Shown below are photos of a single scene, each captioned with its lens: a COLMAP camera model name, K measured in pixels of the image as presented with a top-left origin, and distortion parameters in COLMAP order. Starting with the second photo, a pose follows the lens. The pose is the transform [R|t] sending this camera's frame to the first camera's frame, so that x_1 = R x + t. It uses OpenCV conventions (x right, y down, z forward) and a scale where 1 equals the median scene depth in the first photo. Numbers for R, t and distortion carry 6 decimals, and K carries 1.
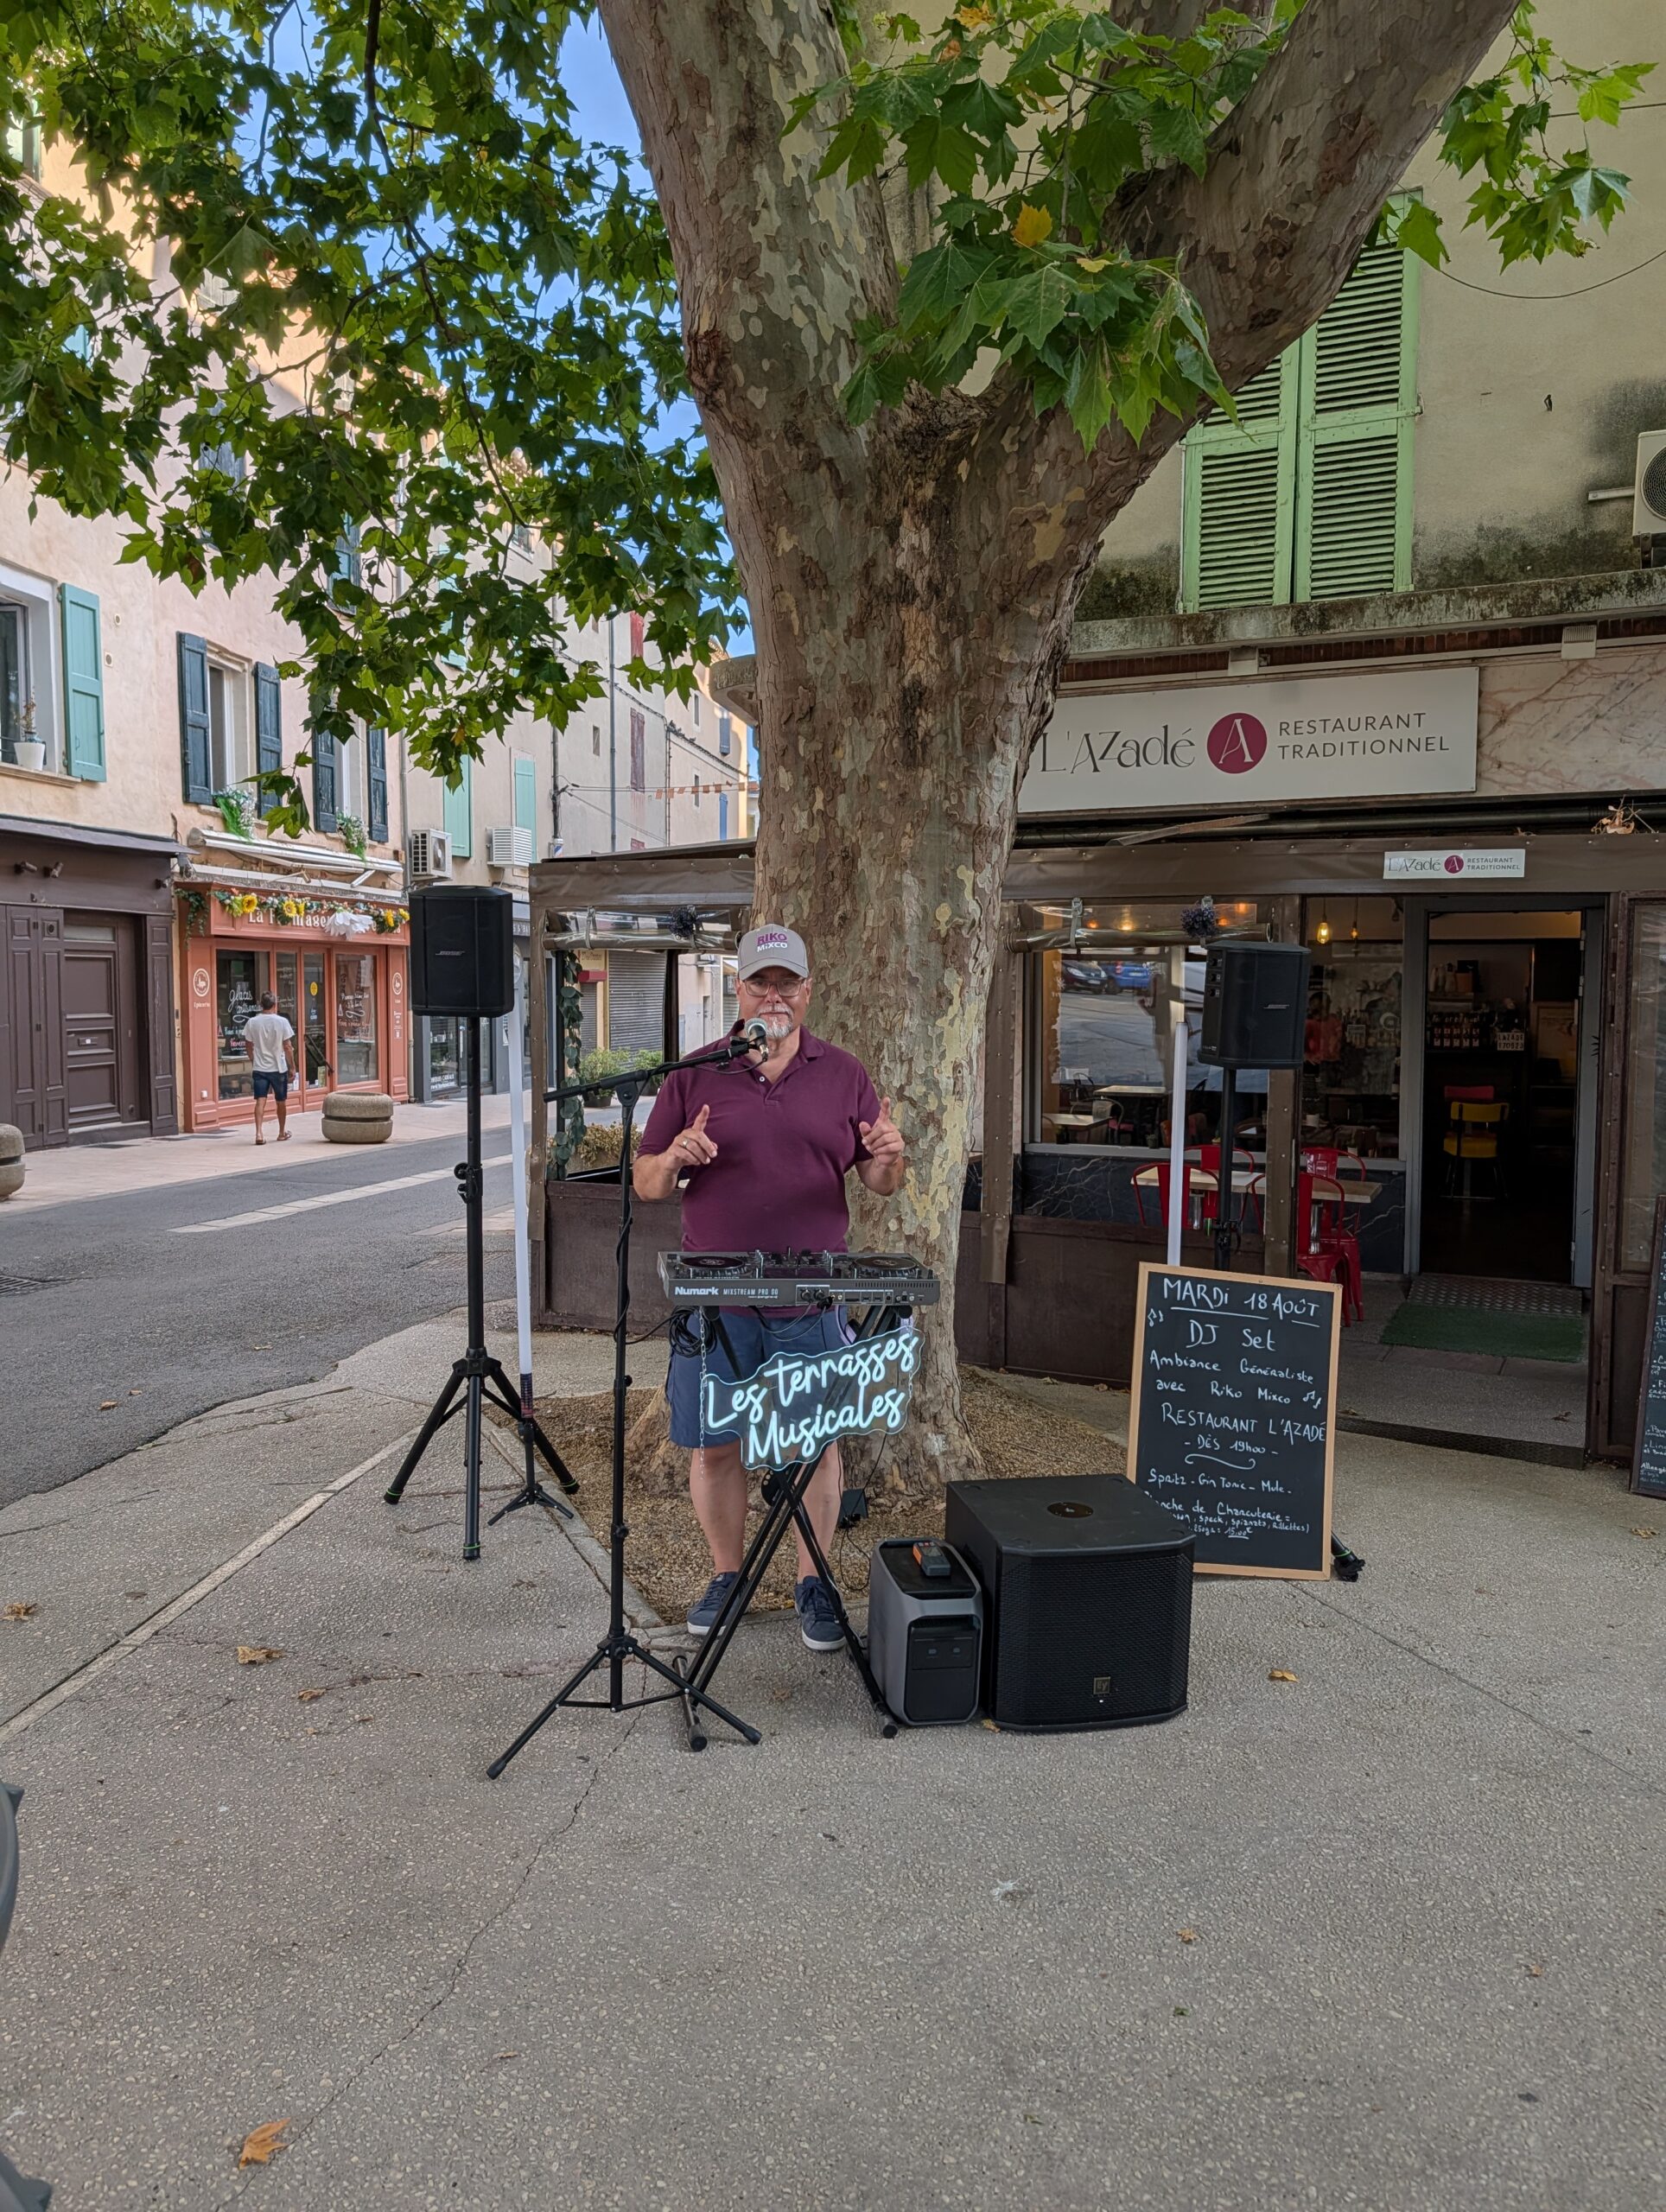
lens RADIAL K [[1544.5, 0, 878.9], [0, 1544.5, 1097.7], [0, 0, 1]] dist [0.010947, -0.009861]
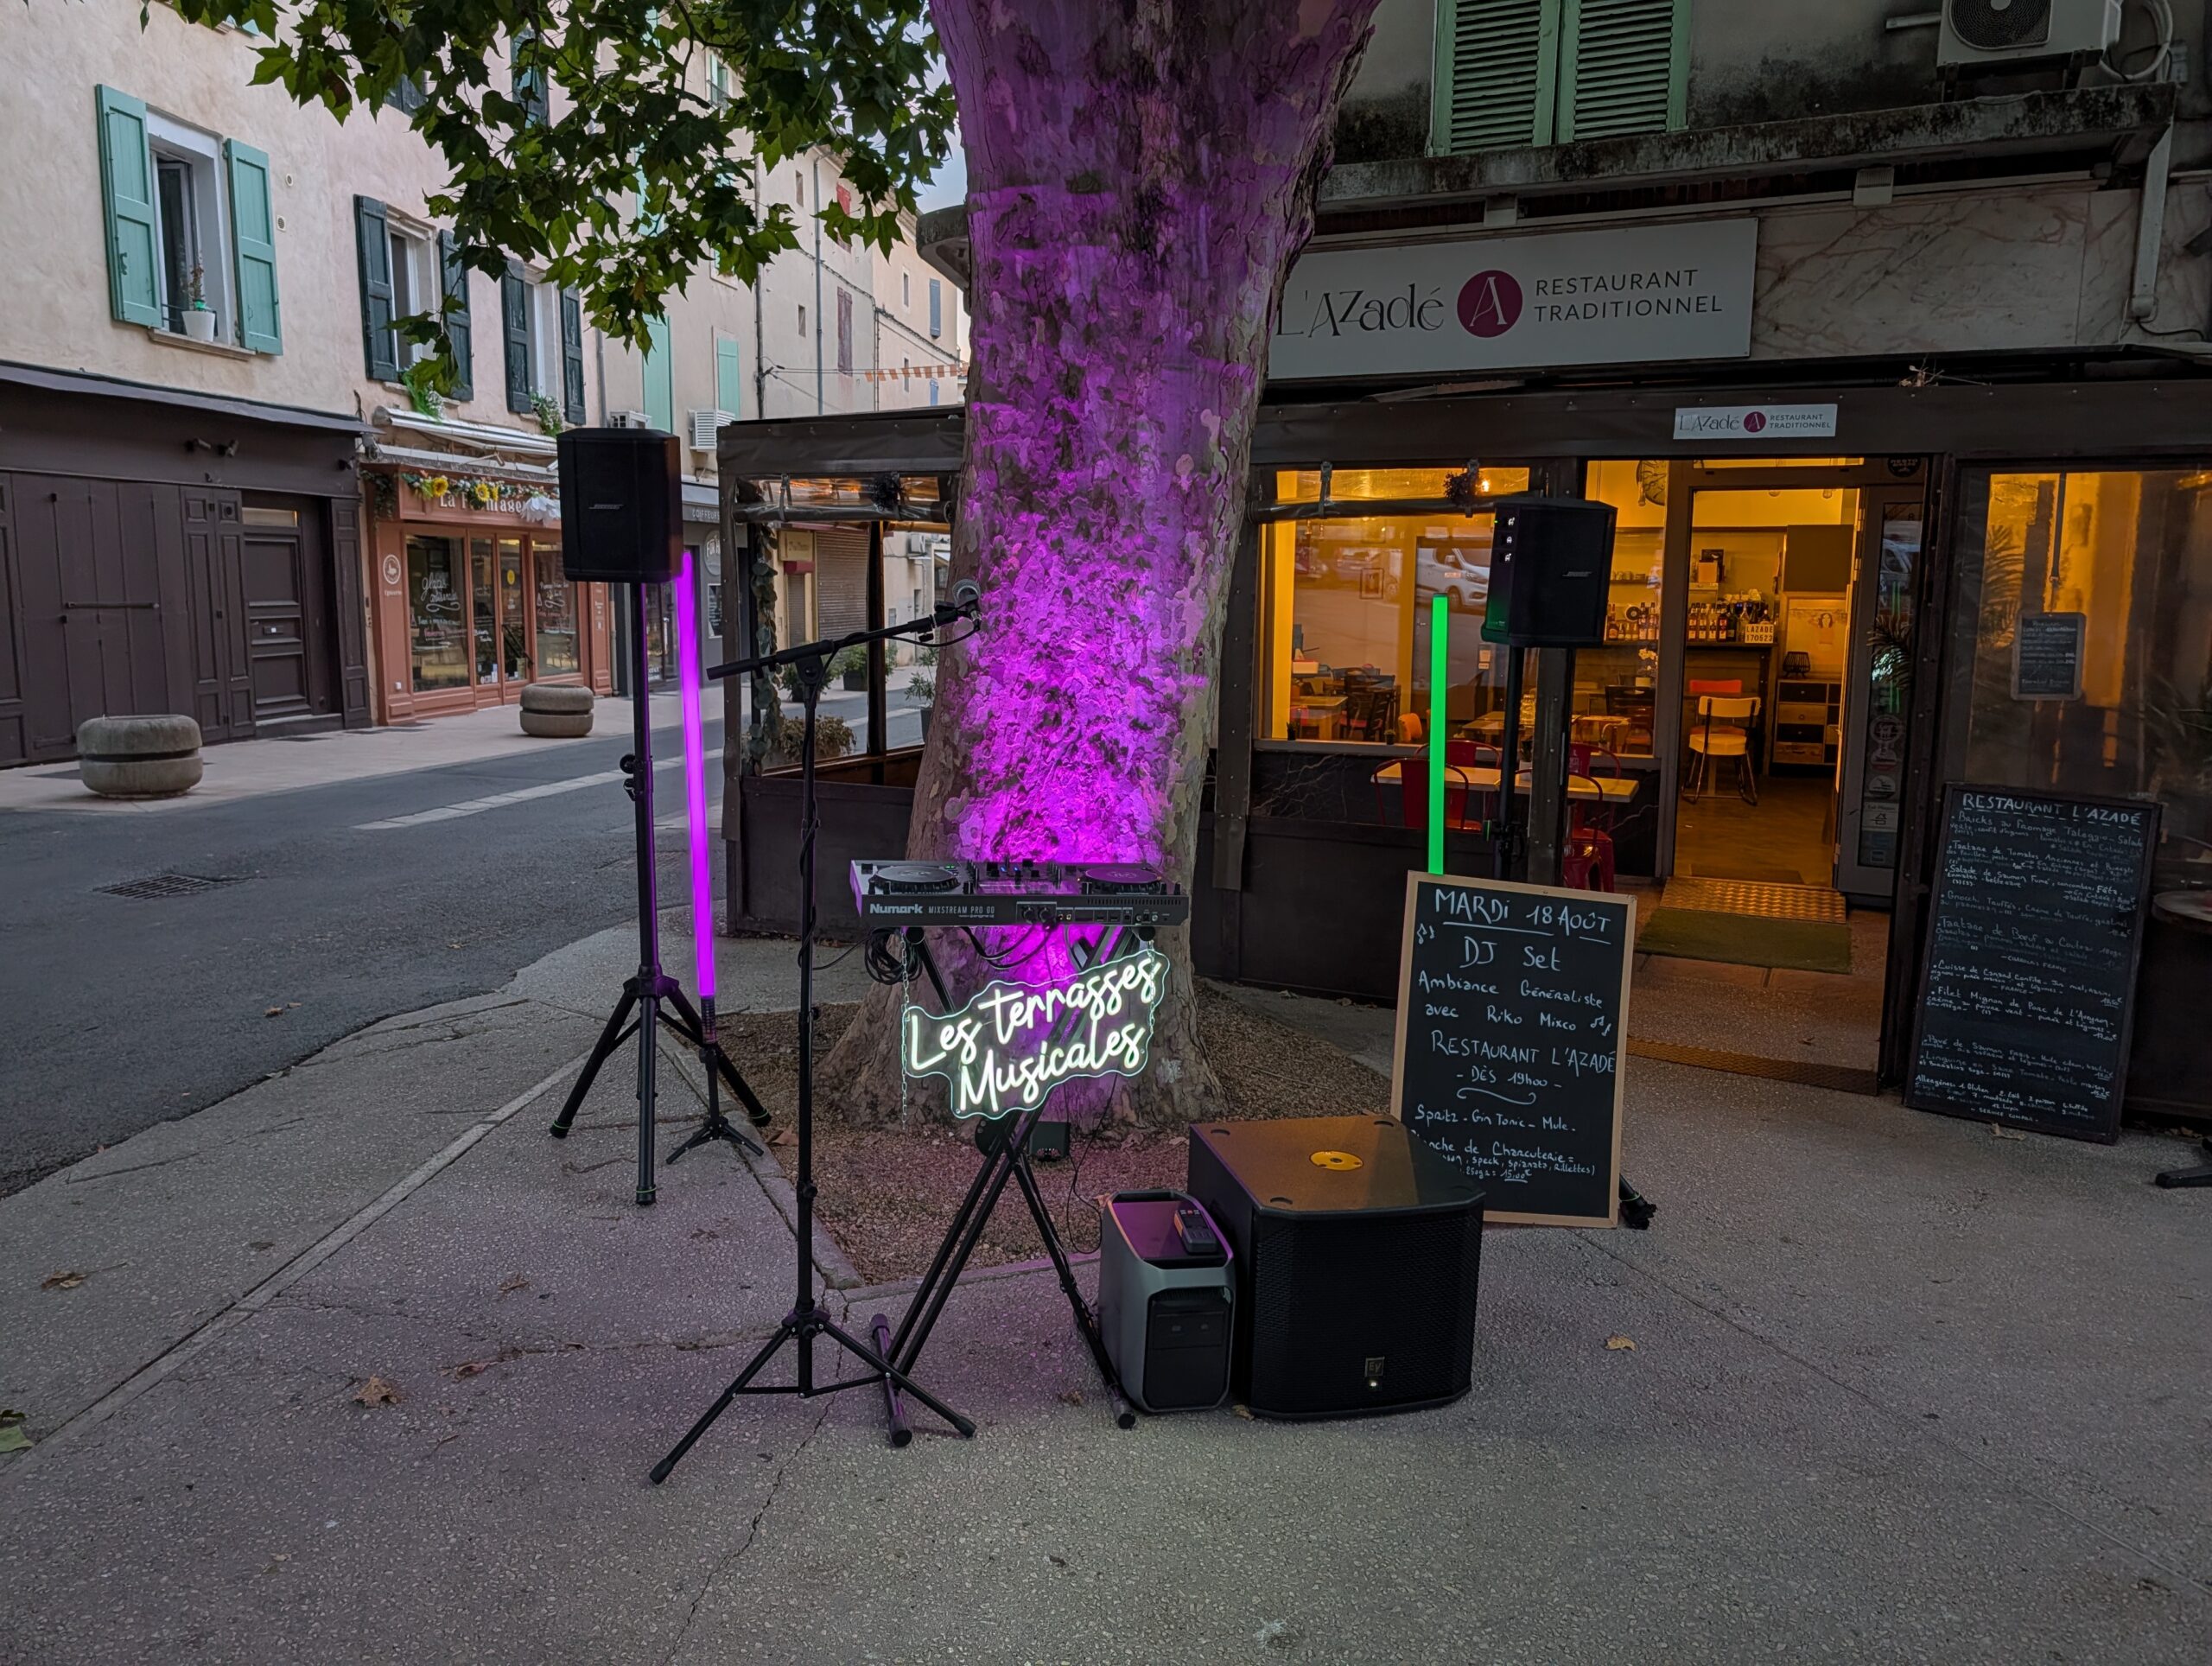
lens RADIAL K [[1545.5, 0, 1098.0], [0, 1545.5, 803.0], [0, 0, 1]] dist [0.005131, 0.001422]
pose [[0.999988, 0.002902, 0.003946, -0.007582], [-0.003171, 0.997547, 0.069934, 0.006125], [-0.003734, -0.069946, 0.997544, 0.101168]]
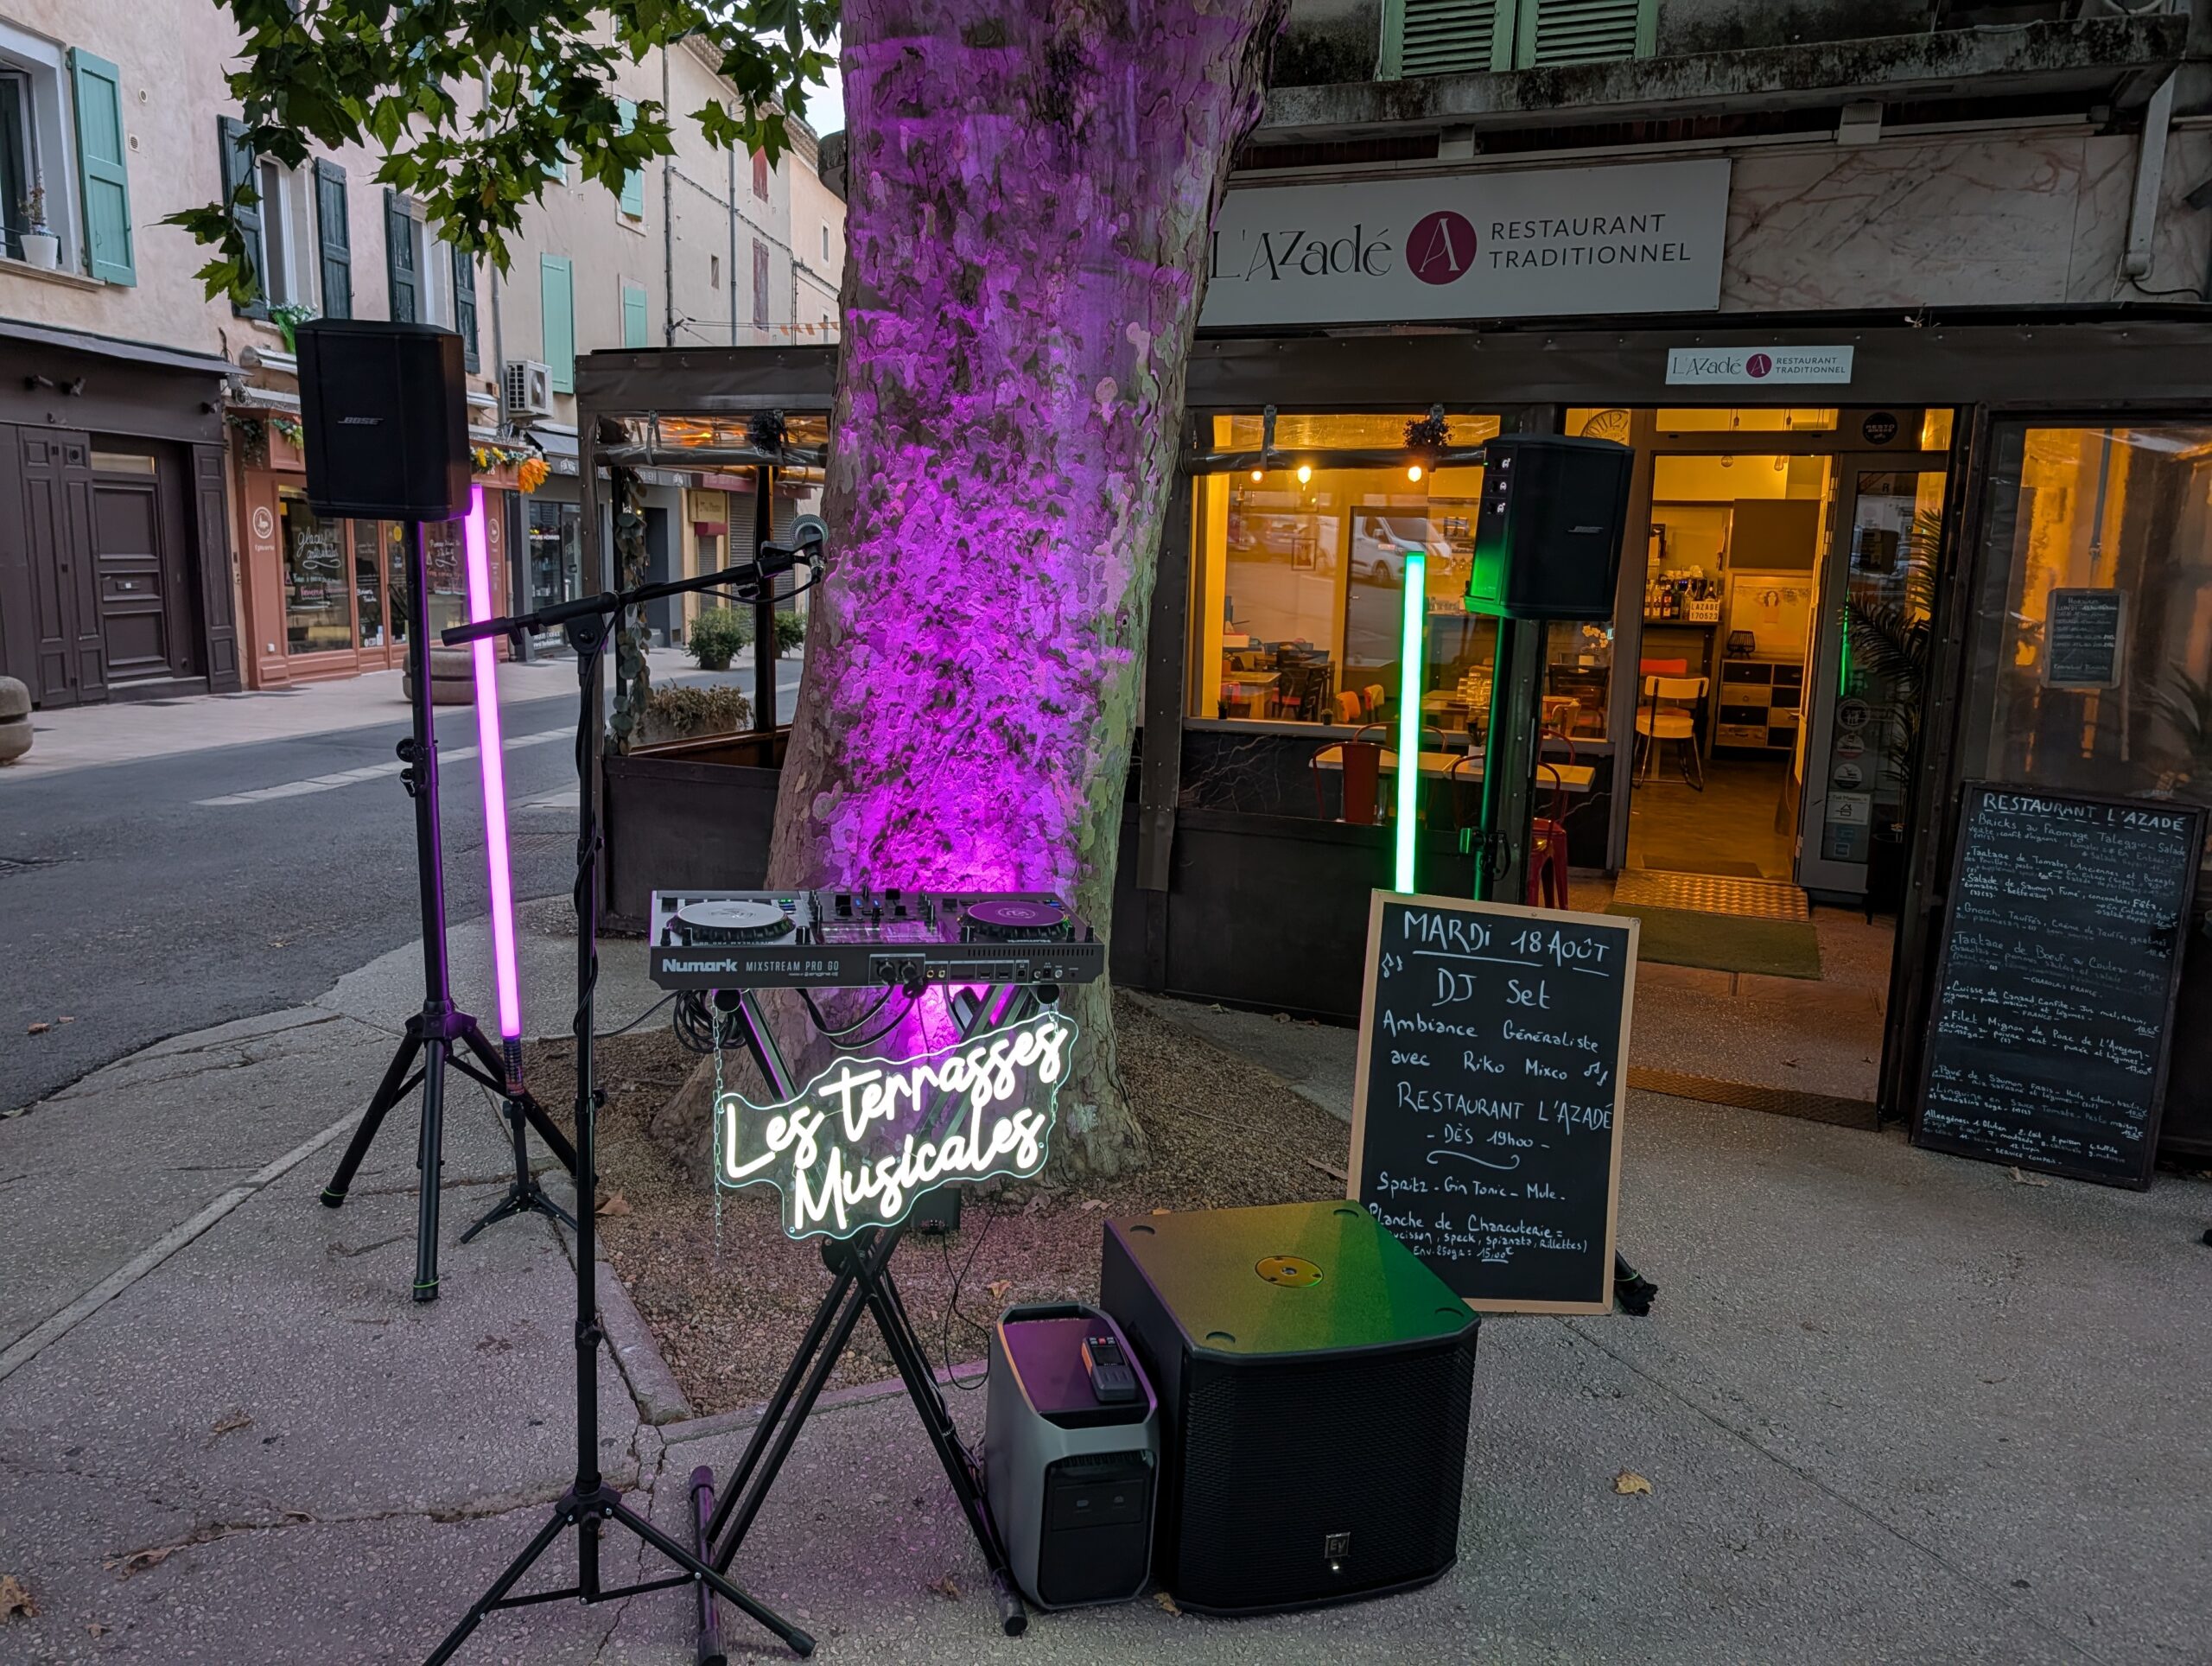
lens RADIAL K [[1544.5, 0, 1101.1], [0, 1544.5, 816.1], [0, 0, 1]] dist [0.010947, -0.009861]
pose [[0.998443, 0.010026, 0.054876, 0.002255], [-0.015283, 0.995241, 0.096238, 0.004295], [-0.053650, -0.096927, 0.993844, 0.224338]]
